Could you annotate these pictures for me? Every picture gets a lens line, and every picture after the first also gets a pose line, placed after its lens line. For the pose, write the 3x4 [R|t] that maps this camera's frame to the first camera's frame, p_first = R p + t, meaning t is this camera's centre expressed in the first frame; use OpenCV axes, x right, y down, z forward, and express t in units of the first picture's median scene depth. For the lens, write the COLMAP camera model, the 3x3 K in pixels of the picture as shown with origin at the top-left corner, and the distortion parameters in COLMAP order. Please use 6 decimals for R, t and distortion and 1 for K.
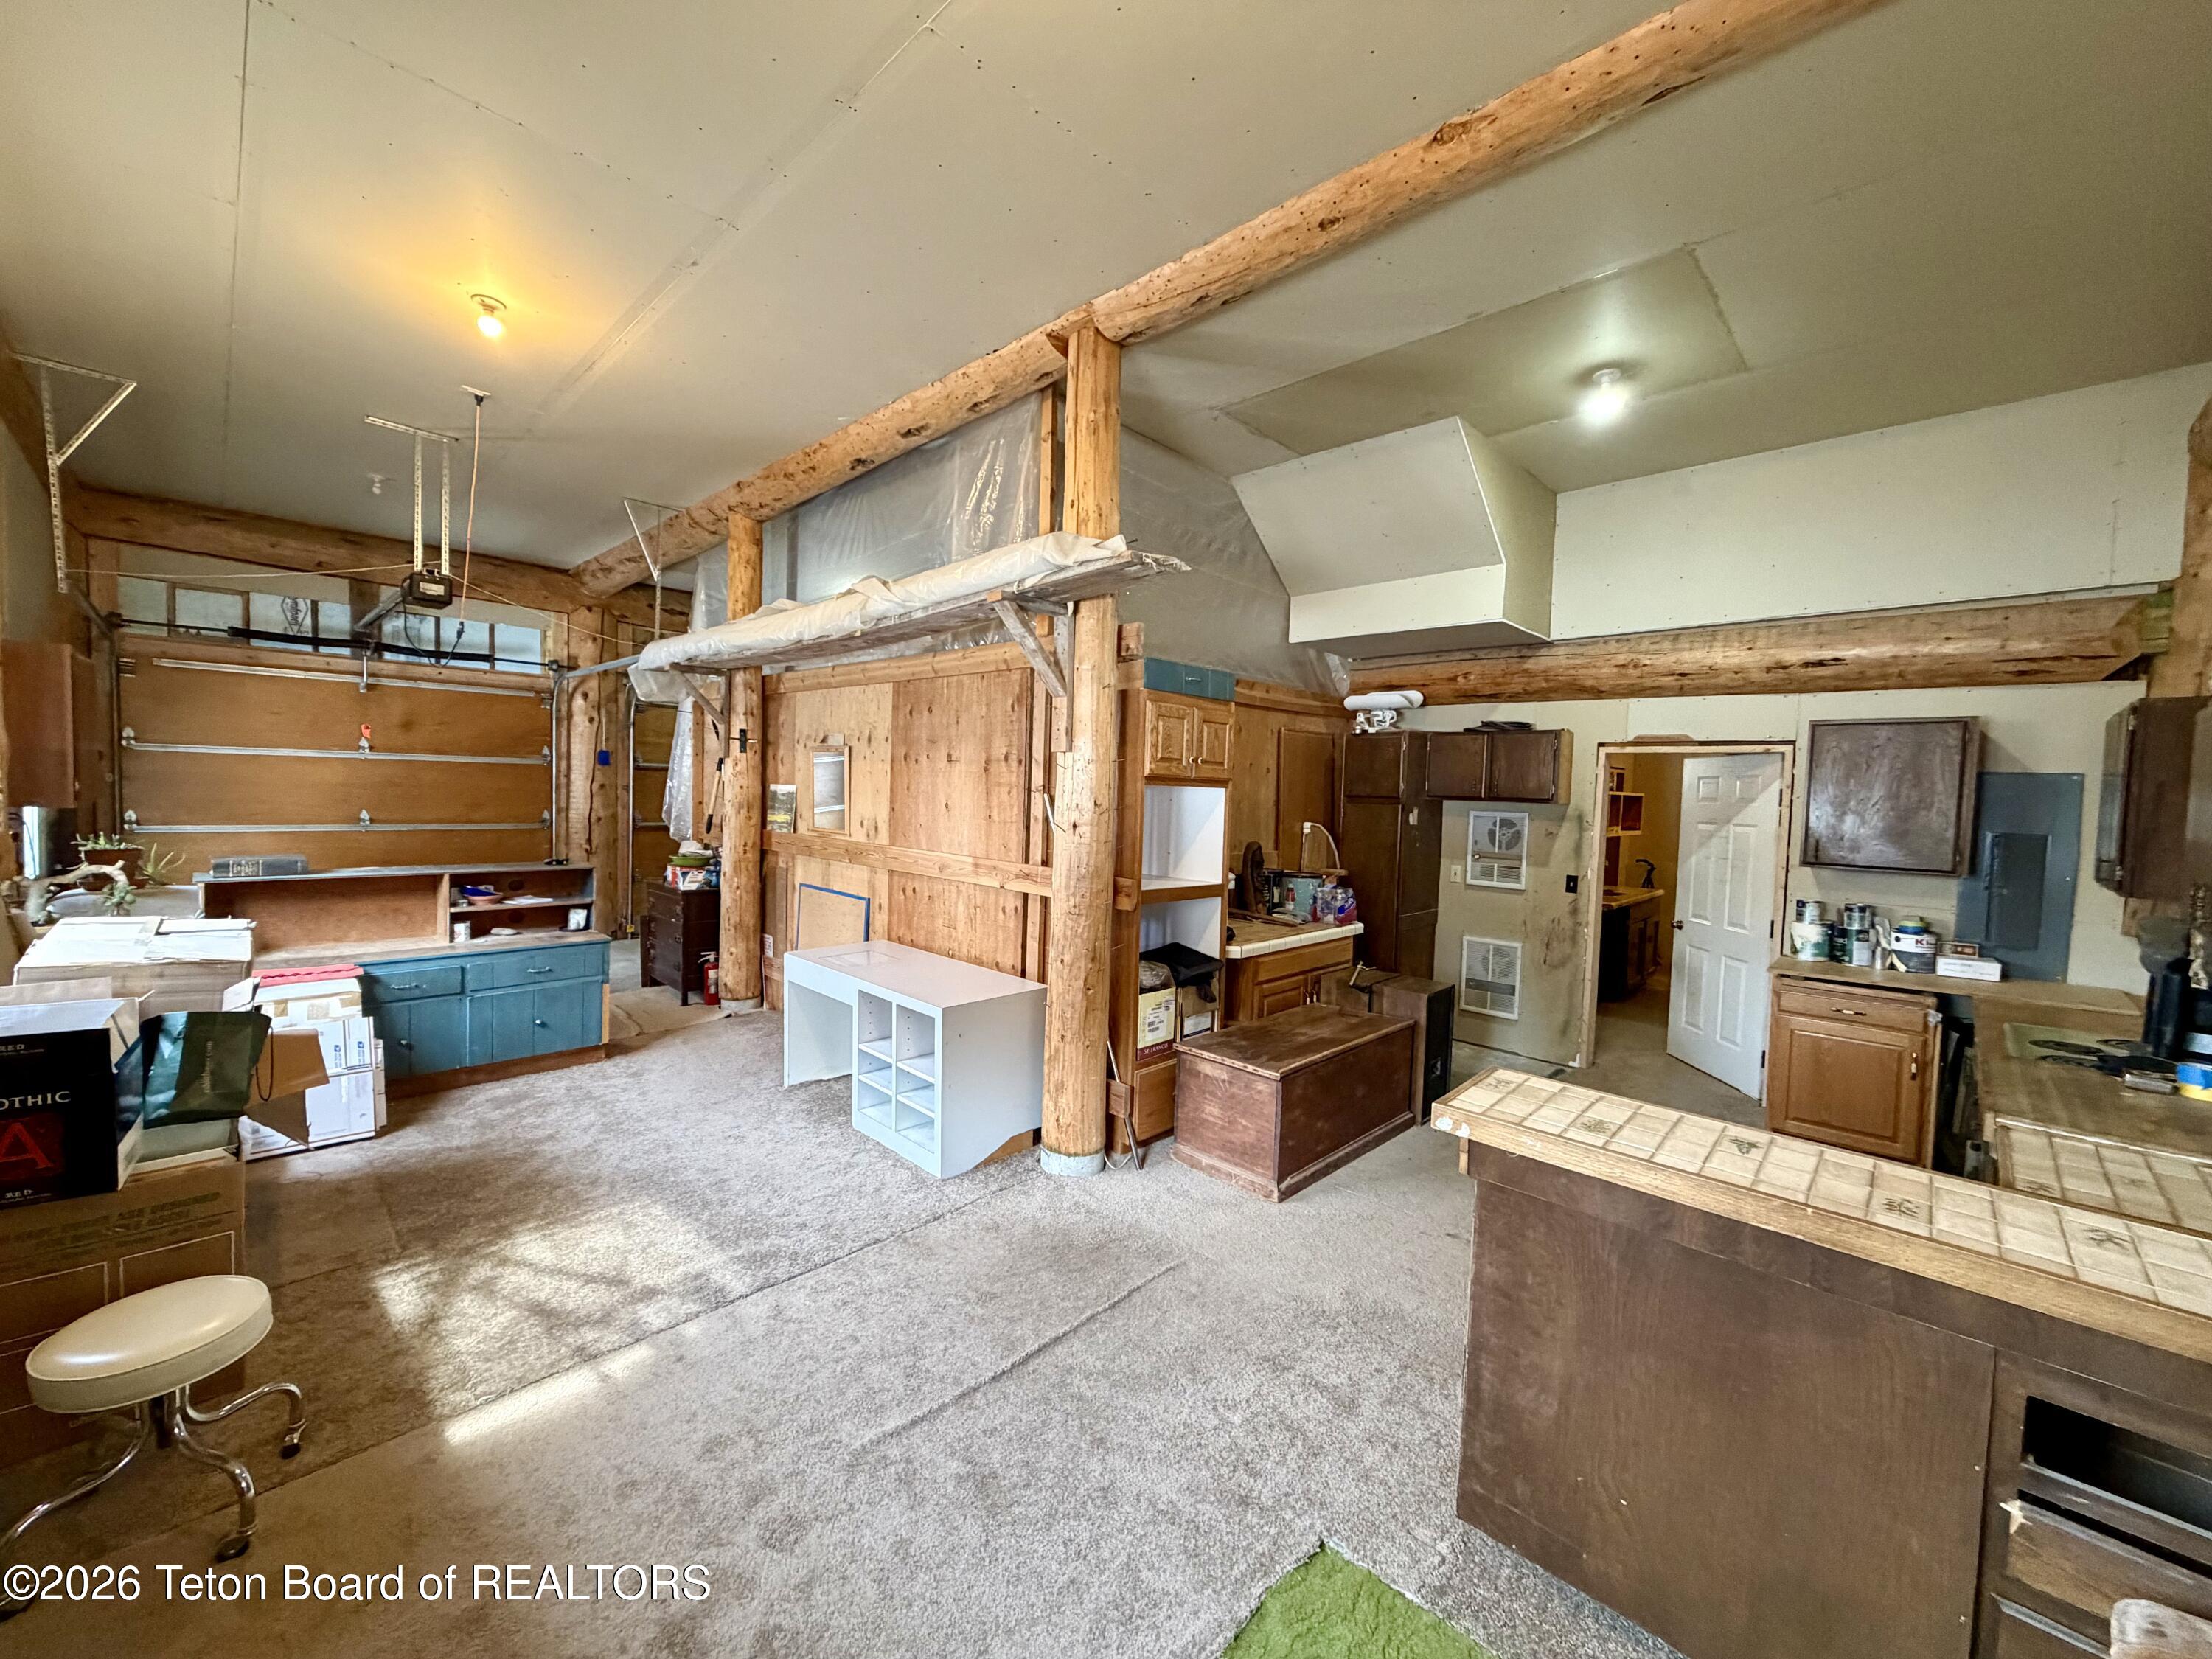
lens RADIAL K [[872.3, 0, 1101.7], [0, 872.3, 828.2], [0, 0, 1]] dist [-0.001372, -0.000297]
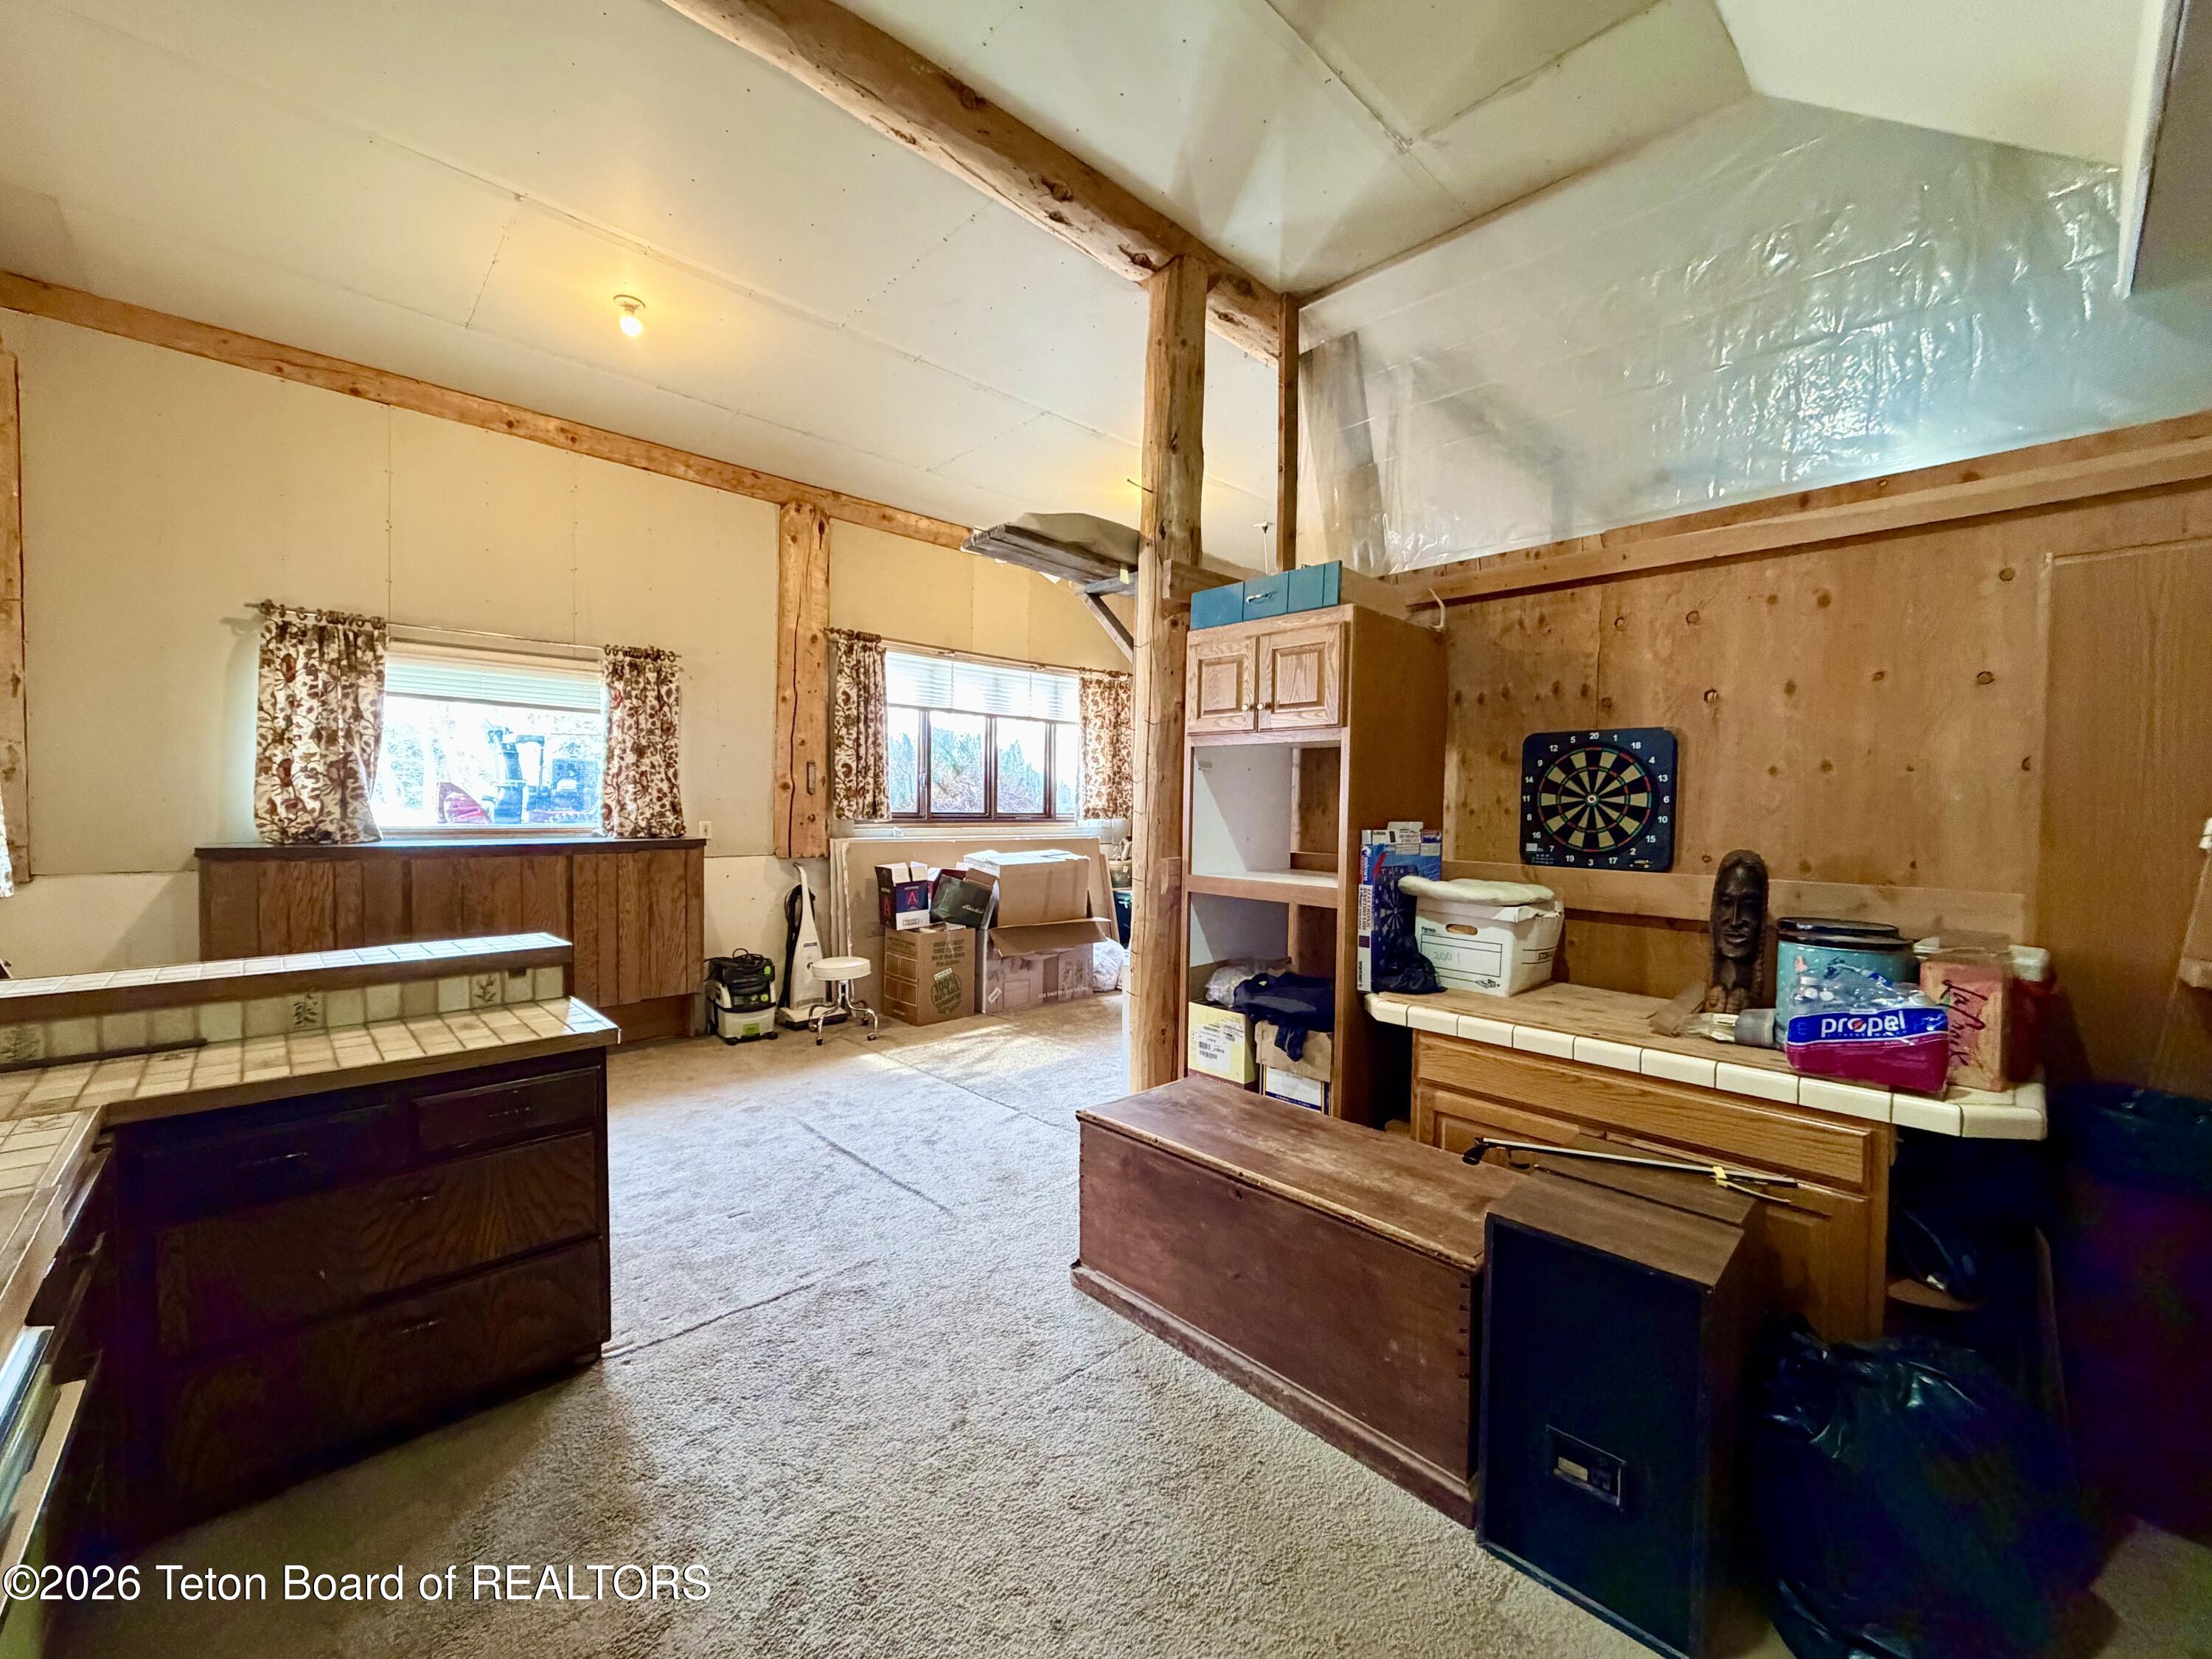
lens RADIAL K [[872.3, 0, 1102.1], [0, 872.3, 825.9], [0, 0, 1]] dist [-0.001372, -0.000297]
pose [[-0.042587, -0.010070, -0.999042, 0.870639], [-0.058765, 0.998243, -0.007557, 0.036183], [0.997363, 0.058387, -0.043104, 0.941789]]
